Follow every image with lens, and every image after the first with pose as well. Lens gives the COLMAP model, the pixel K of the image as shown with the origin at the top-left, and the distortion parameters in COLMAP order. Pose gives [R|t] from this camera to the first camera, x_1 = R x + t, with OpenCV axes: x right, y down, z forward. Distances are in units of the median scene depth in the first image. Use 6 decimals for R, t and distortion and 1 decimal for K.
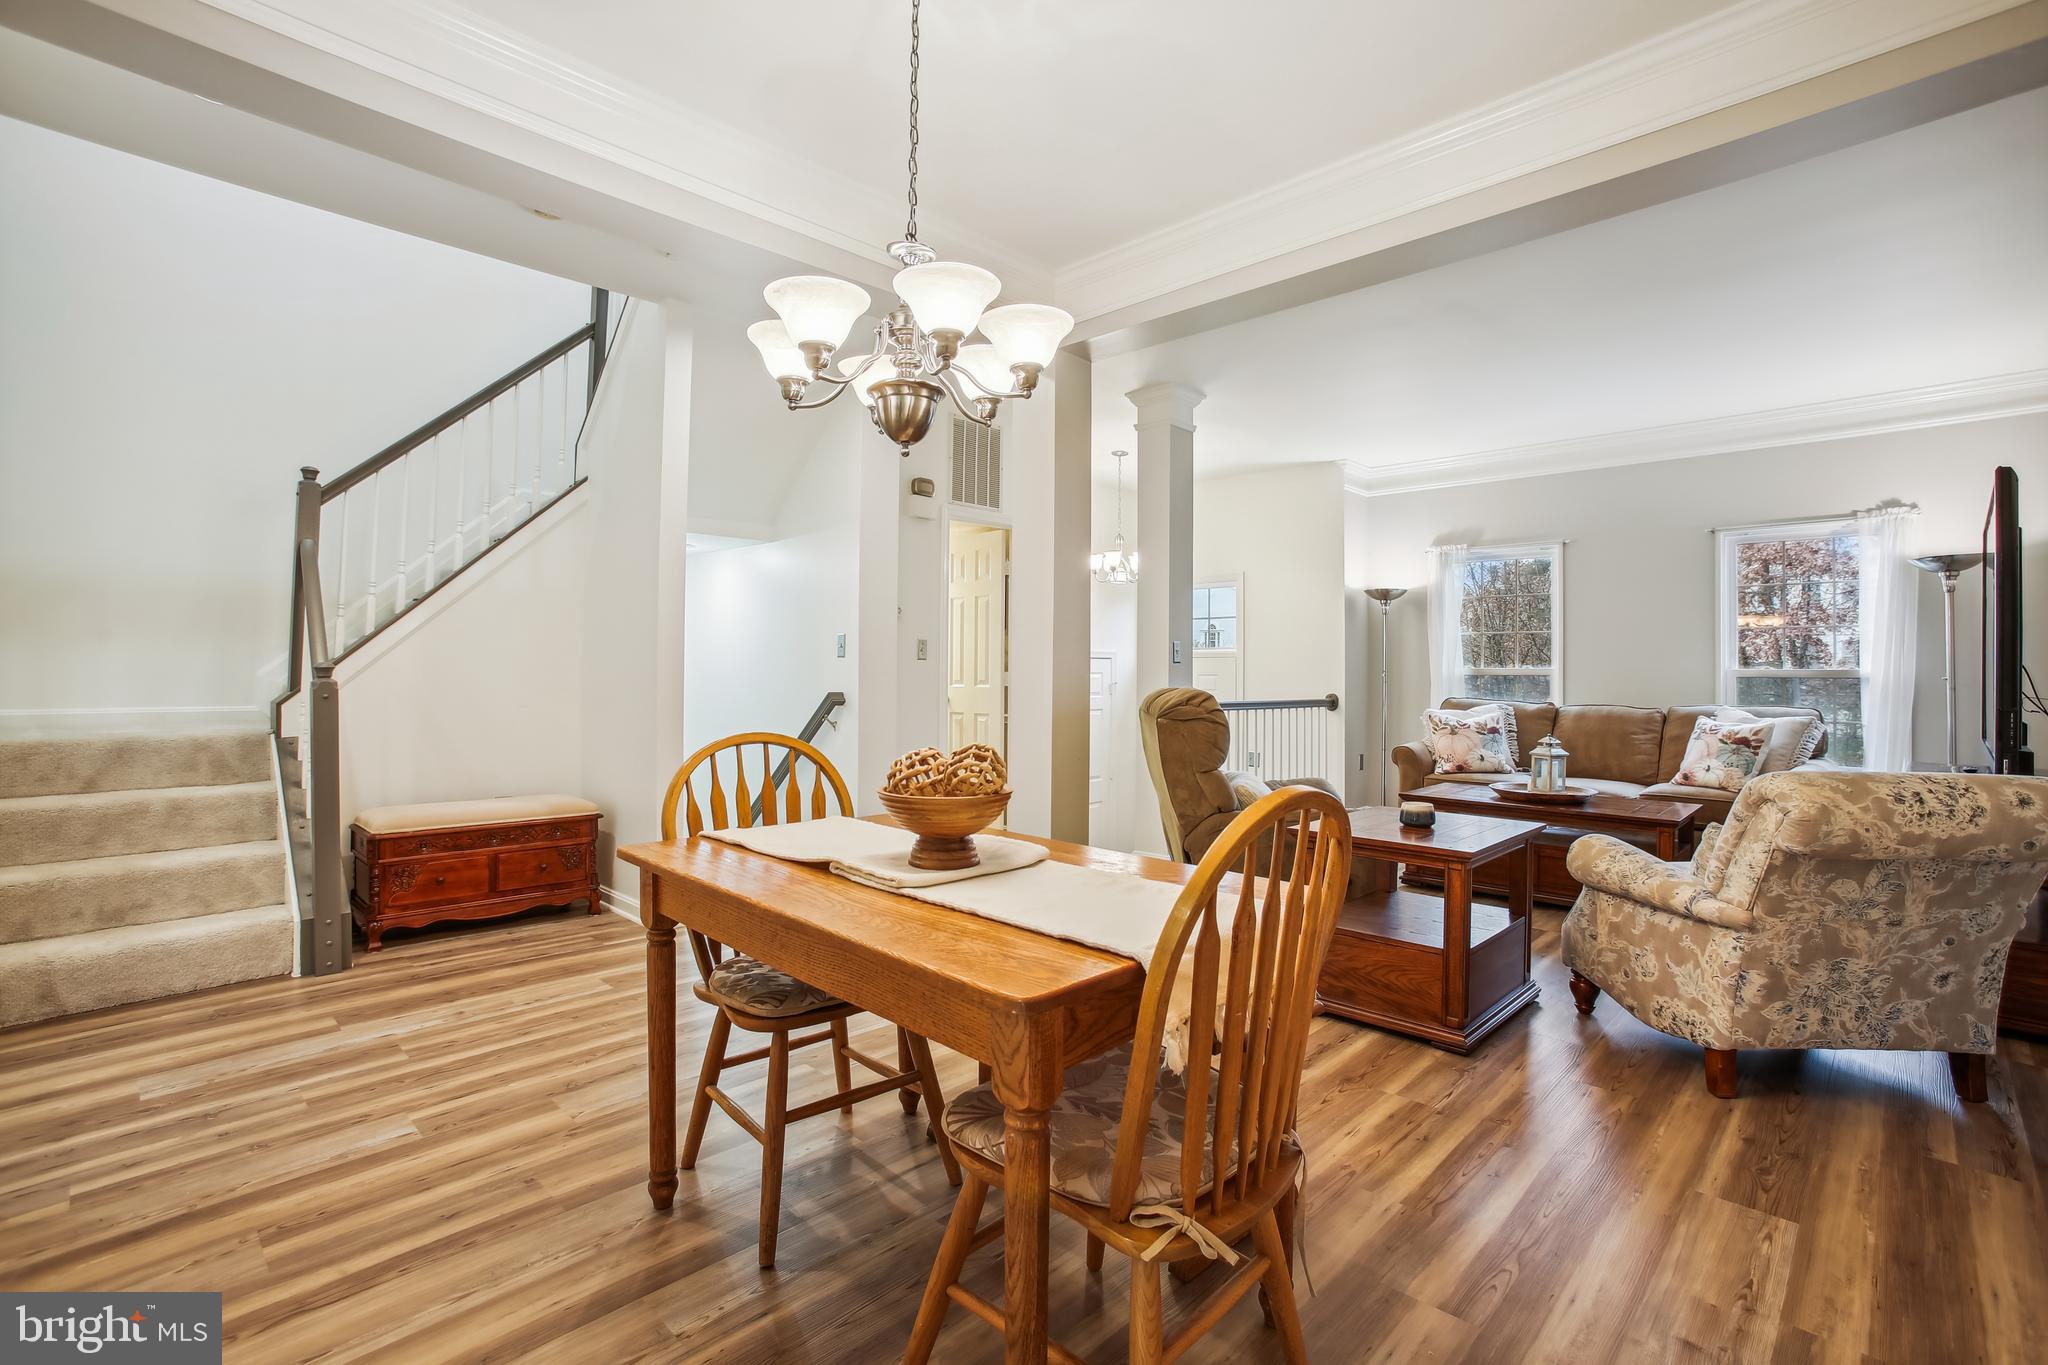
lens RADIAL K [[954.1, 0, 1013.4], [0, 954.1, 689.4], [0, 0, 1]] dist [-0.044045, 0.016736]
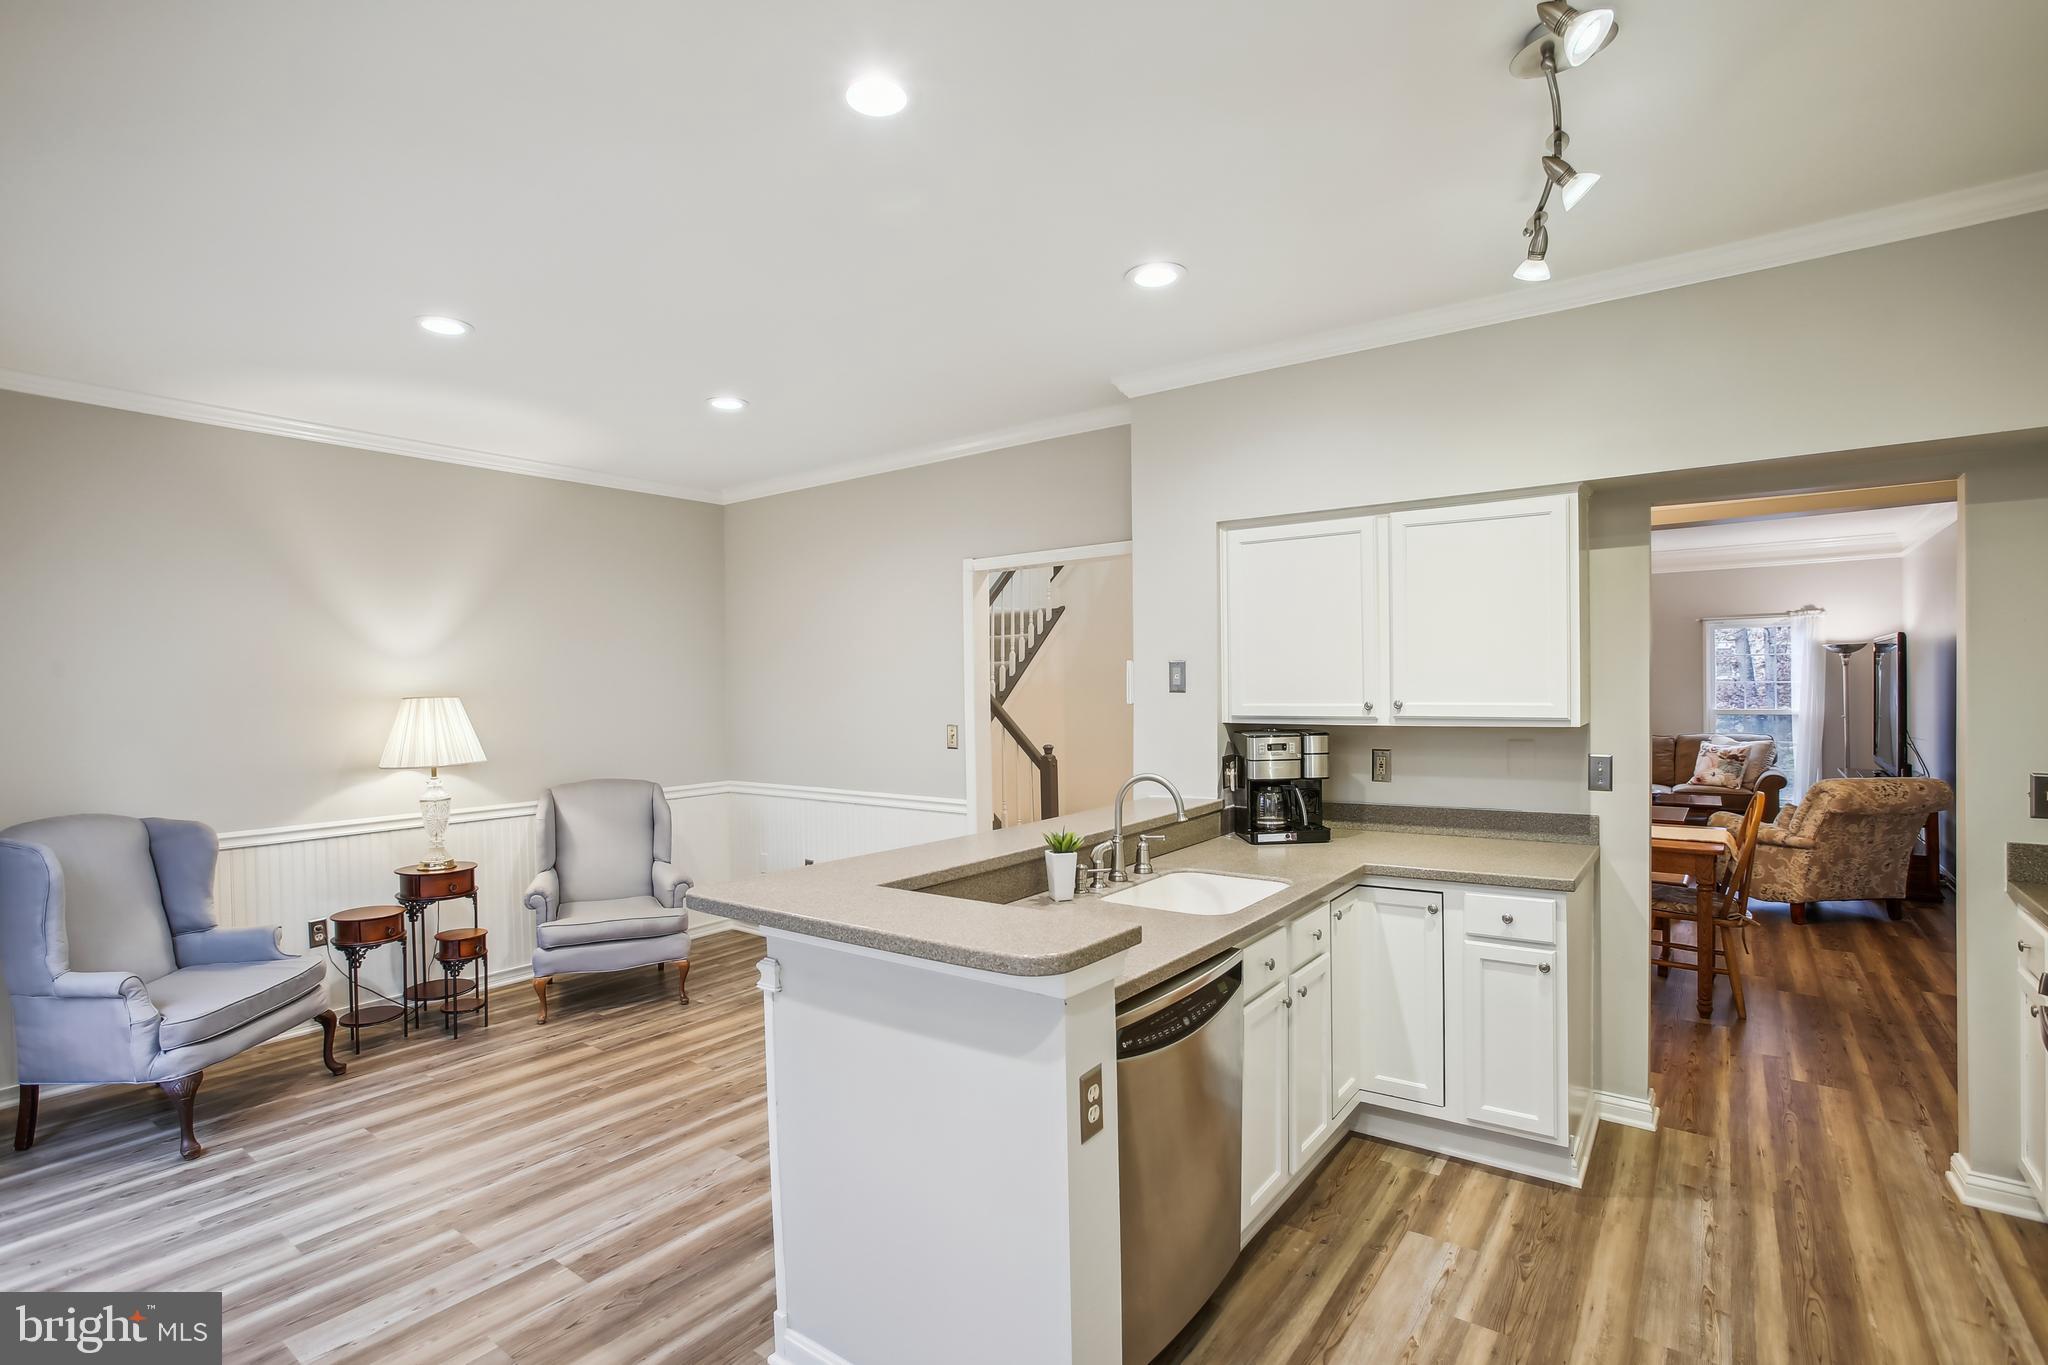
lens RADIAL K [[954.1, 0, 1043.5], [0, 954.1, 707.5], [0, 0, 1]] dist [-0.044045, 0.016736]
pose [[0.991702, -0.017694, 0.127336, -0.570834], [0.017181, 0.999839, 0.005124, -0.055282], [-0.127406, -0.002893, 0.991846, -0.429723]]
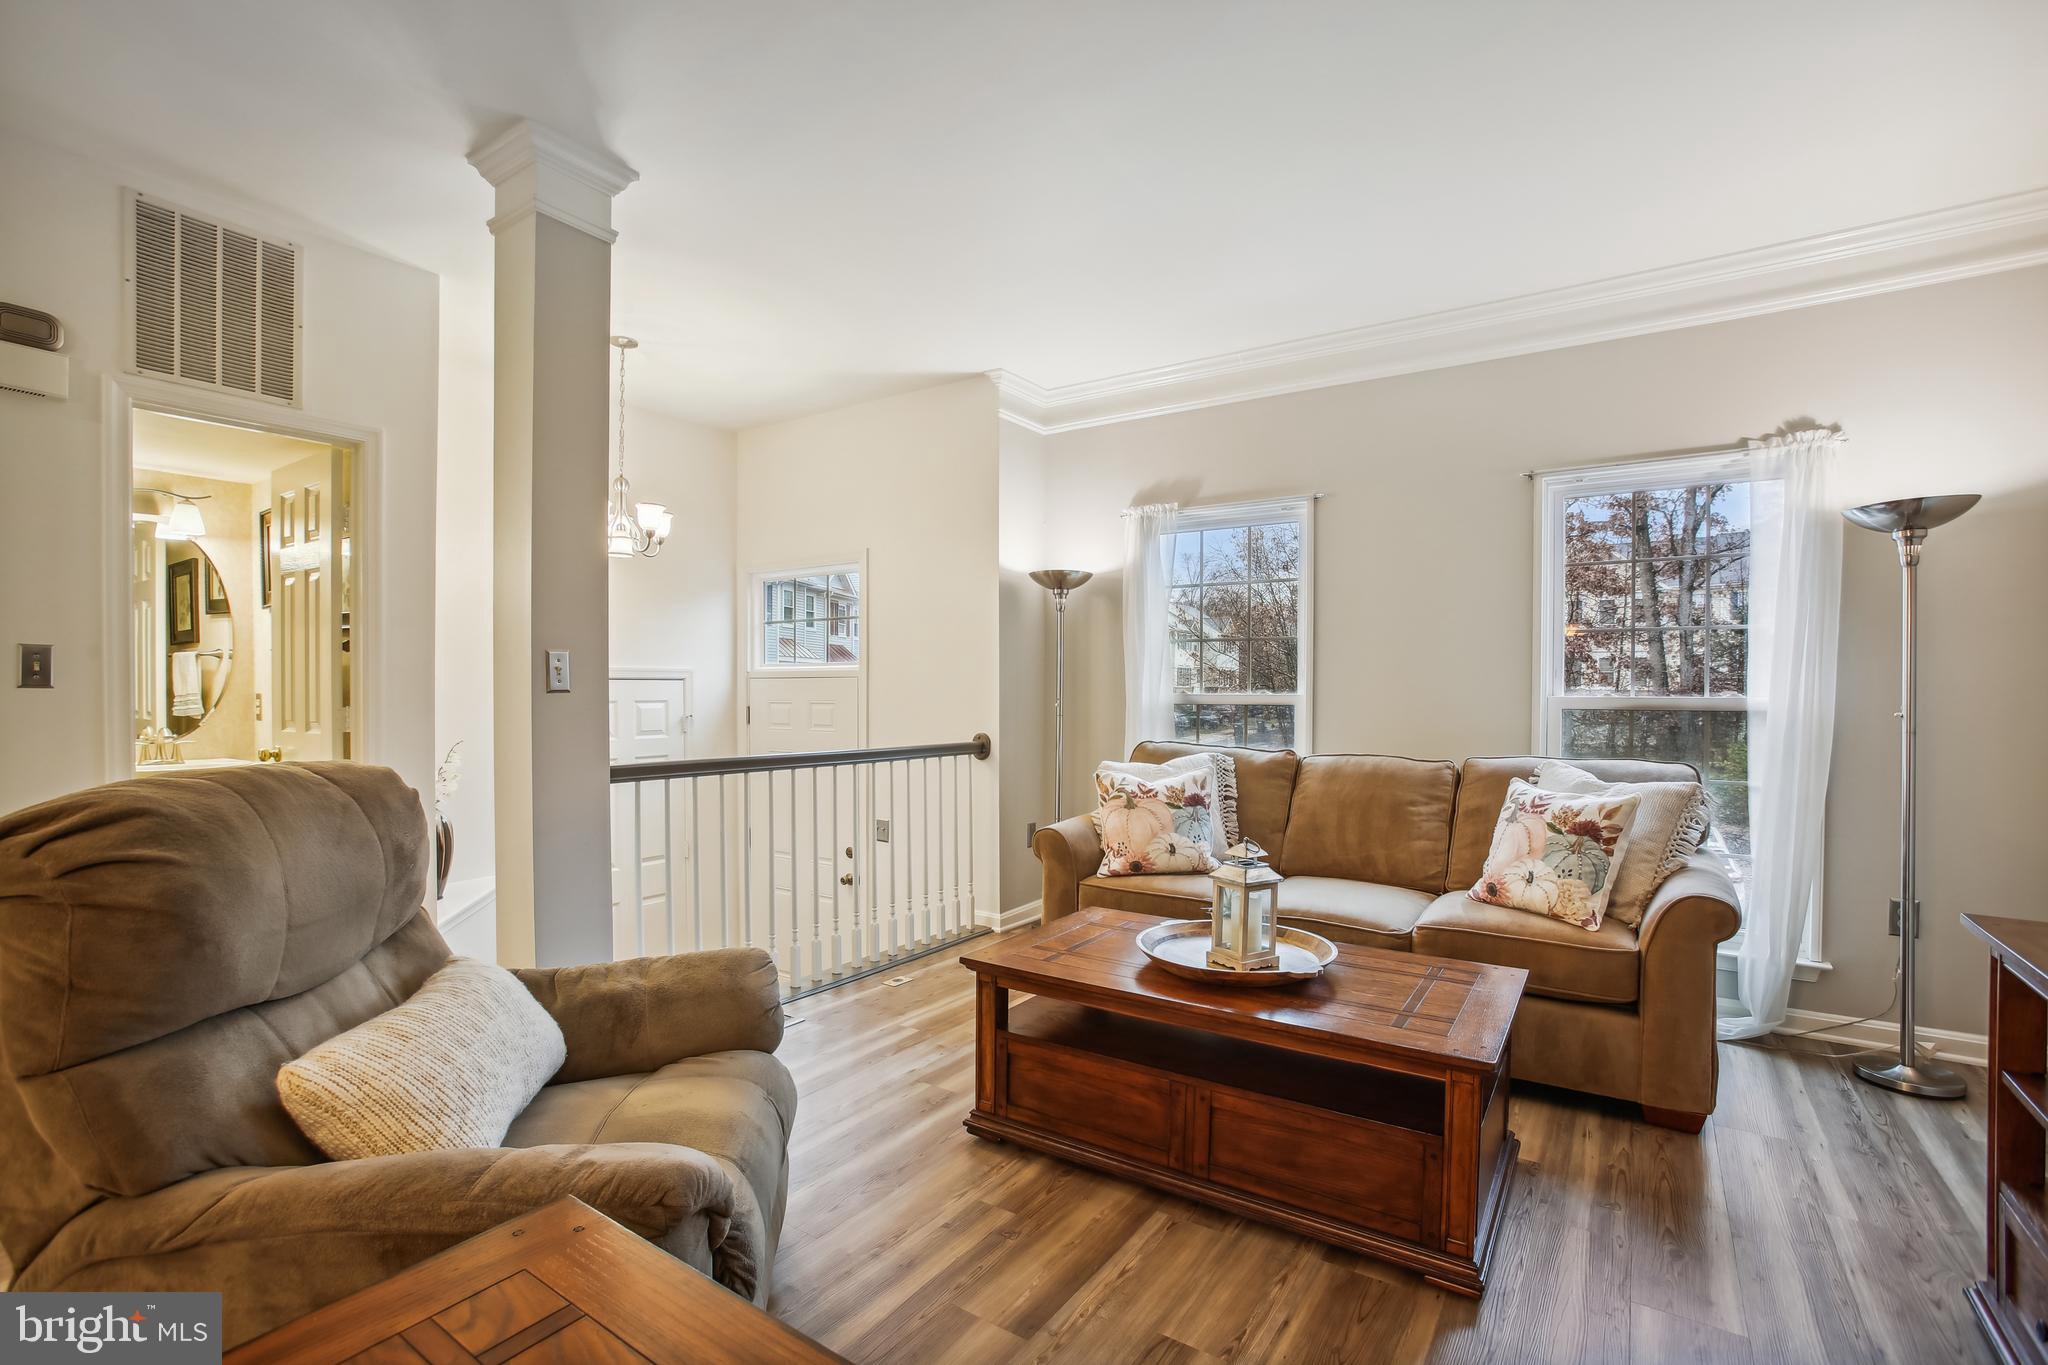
lens RADIAL K [[954.1, 0, 1010.4], [0, 954.1, 722.4], [0, 0, 1]] dist [-0.044045, 0.016736]
pose [[0.986898, -0.007002, 0.161191, 0.323483], [0.004852, 0.999894, 0.013727, -0.016031], [-0.161270, -0.012765, 0.986828, 0.462794]]
